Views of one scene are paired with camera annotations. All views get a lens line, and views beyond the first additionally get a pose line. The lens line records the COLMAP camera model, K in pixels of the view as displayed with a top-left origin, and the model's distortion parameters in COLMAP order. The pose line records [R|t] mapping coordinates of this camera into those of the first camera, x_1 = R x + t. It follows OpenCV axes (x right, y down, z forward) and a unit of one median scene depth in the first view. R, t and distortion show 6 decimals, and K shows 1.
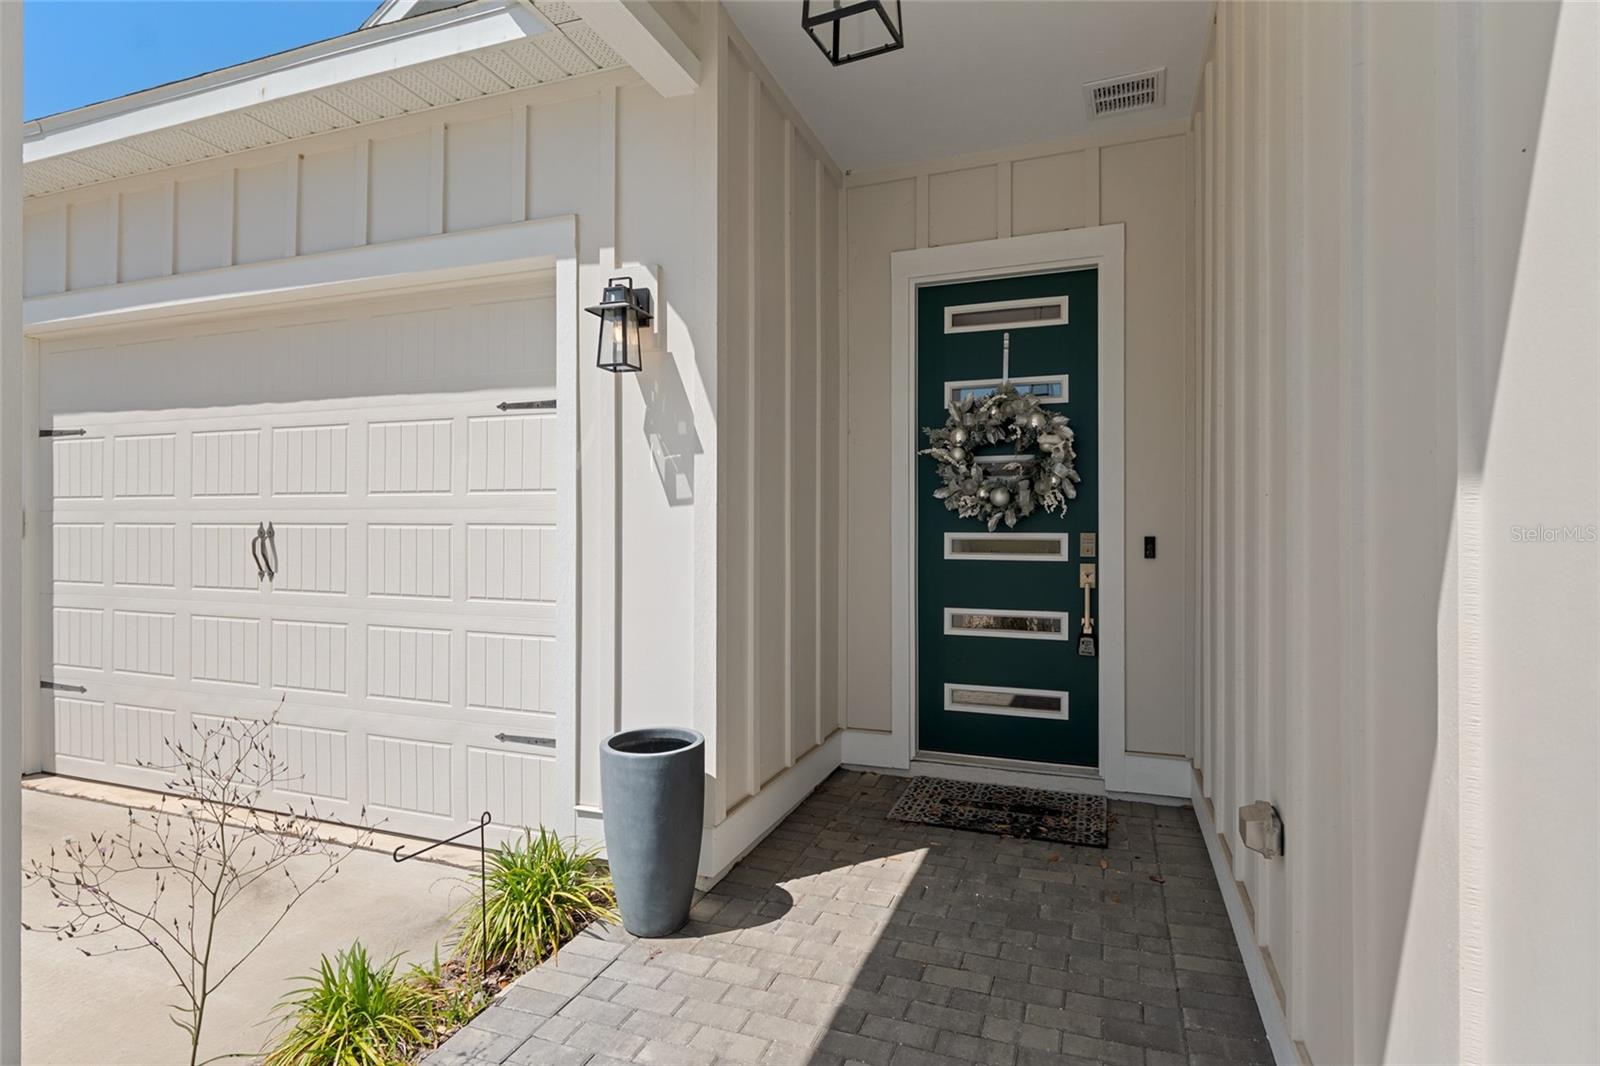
lens RADIAL K [[823.3, 0, 795.4], [0, 823.3, 518.6], [0, 0, 1]] dist [0.002371, 0.000415]
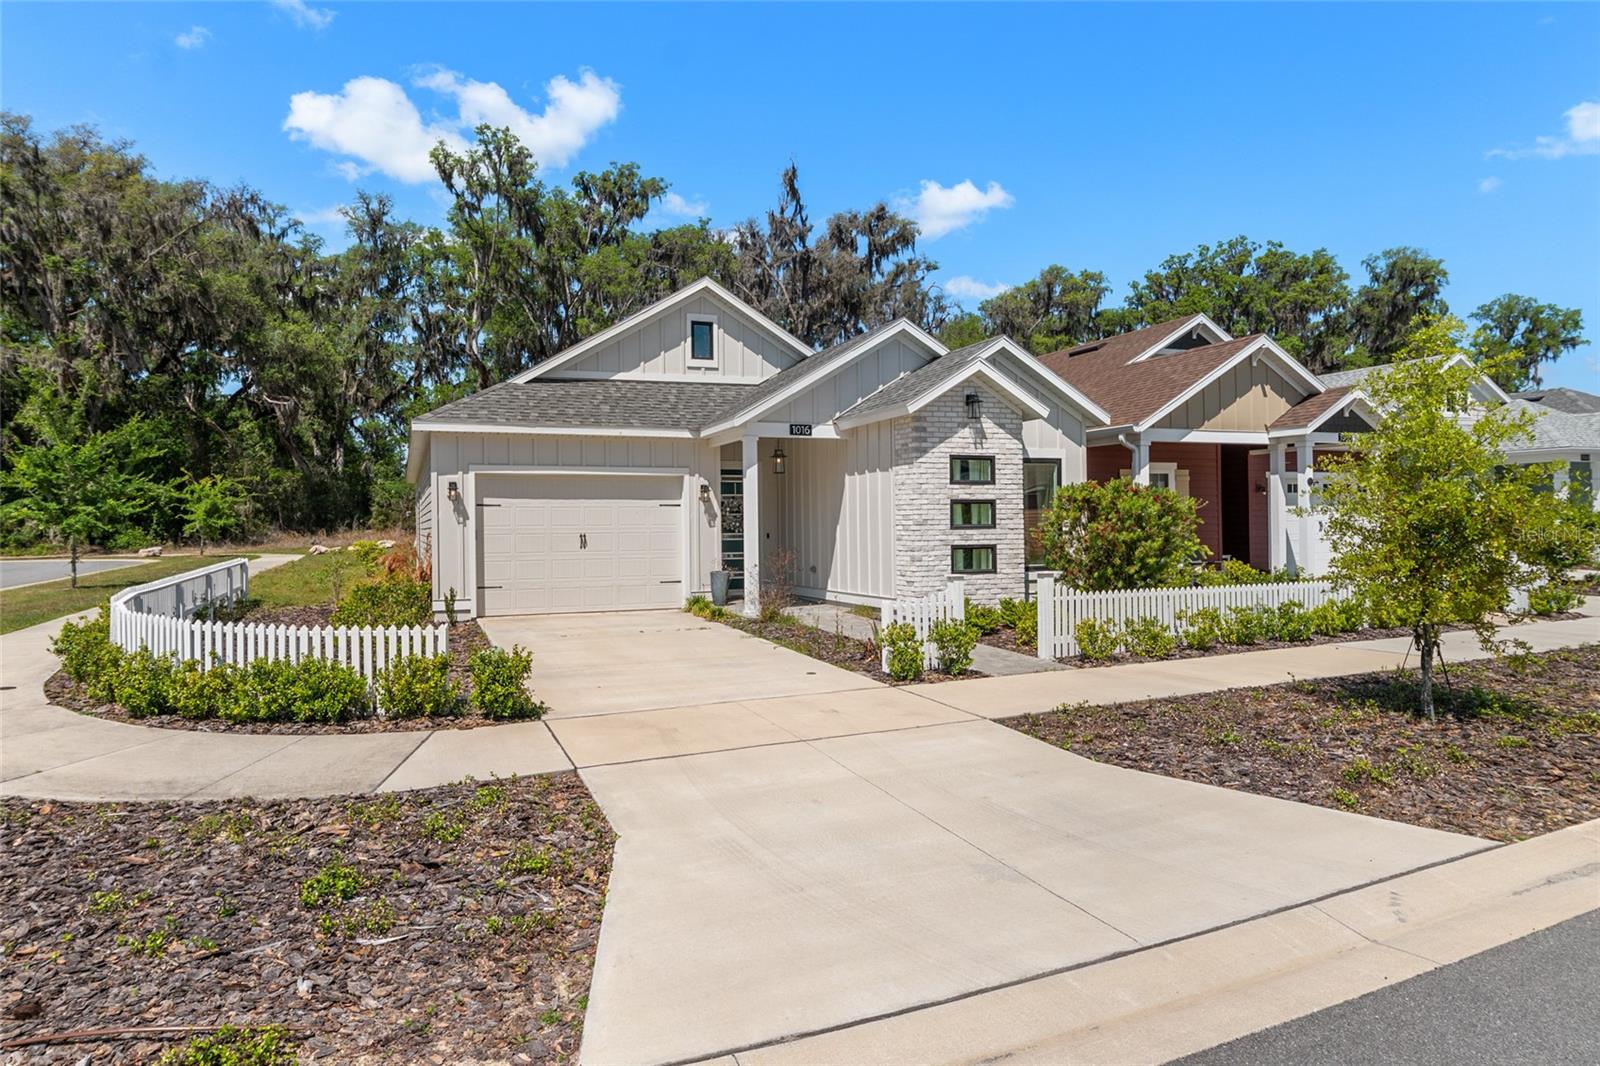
lens RADIAL K [[1005.7, 0, 800.0], [0, 1005.7, 533.0], [0, 0, 1]] dist [0.000228, -0.000001]
pose [[0.743079, -0.013842, 0.669060, -2.923650], [0.009757, 0.999904, 0.009850, -0.028340], [-0.669132, -0.000791, 0.743143, -2.985439]]
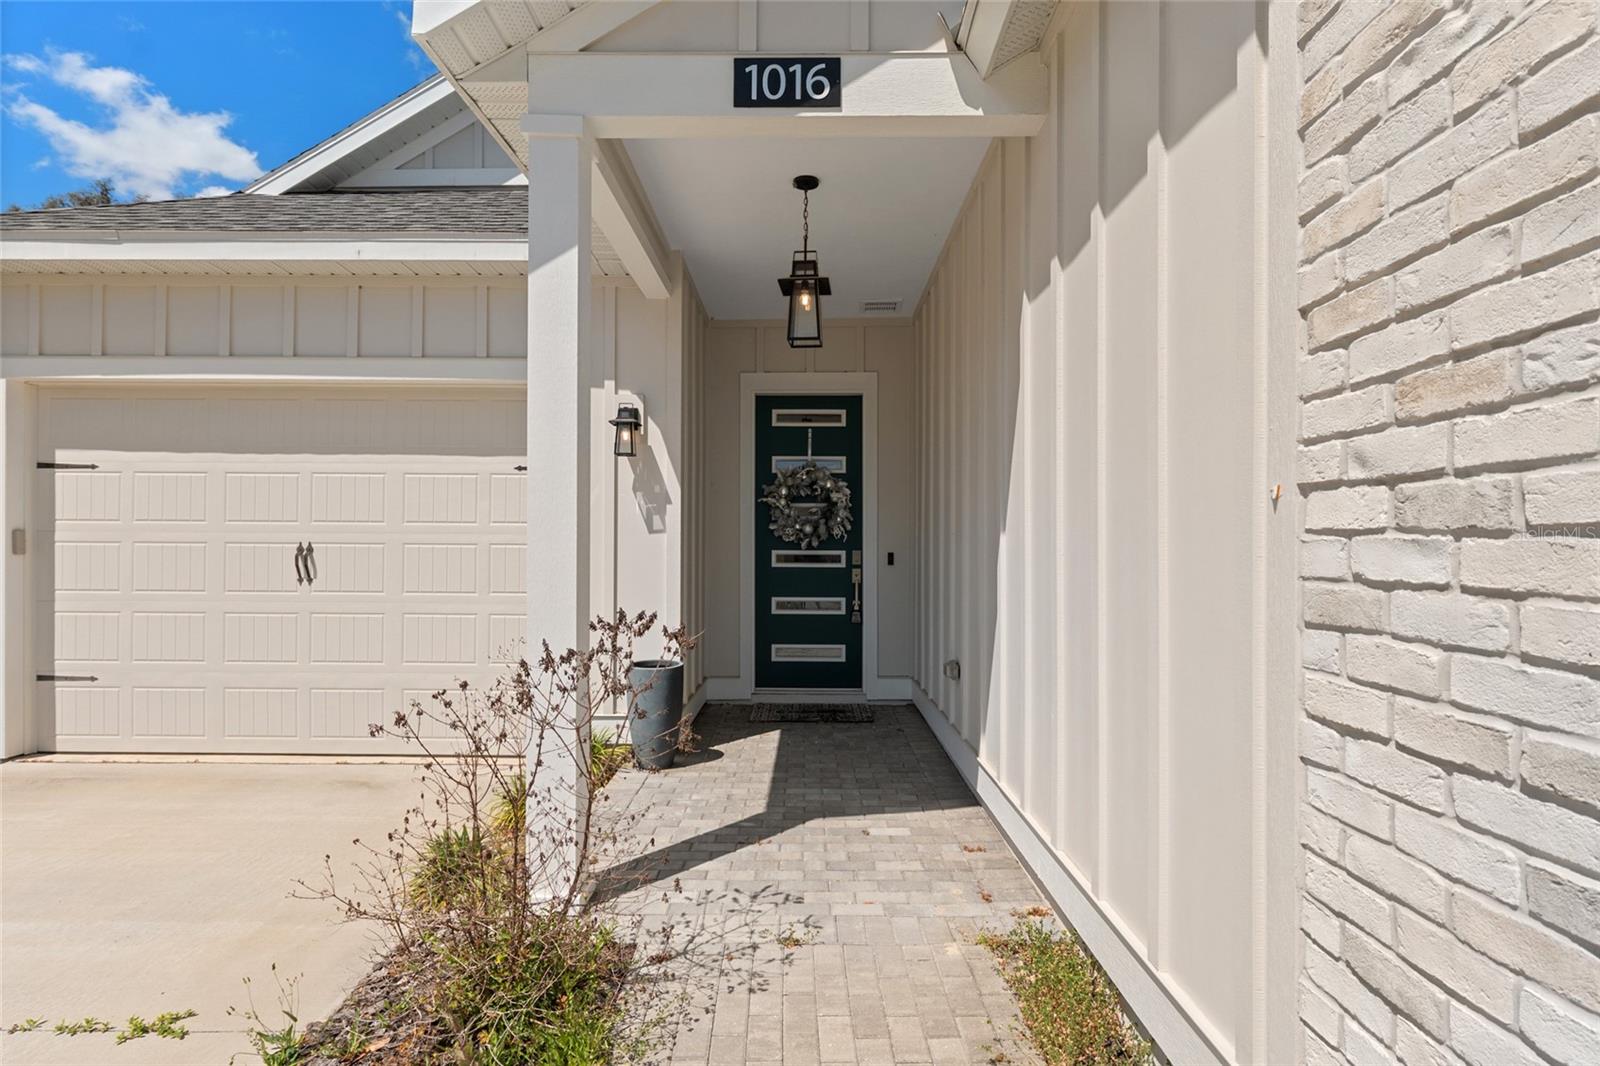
lens RADIAL K [[823.3, 0, 795.4], [0, 823.3, 518.6], [0, 0, 1]] dist [0.002371, 0.000415]
pose [[0.940492, 0.014438, 0.339509, -0.341648], [-0.006201, 0.999660, -0.025333, -0.004590], [-0.339759, 0.021720, 0.940262, -0.555836]]
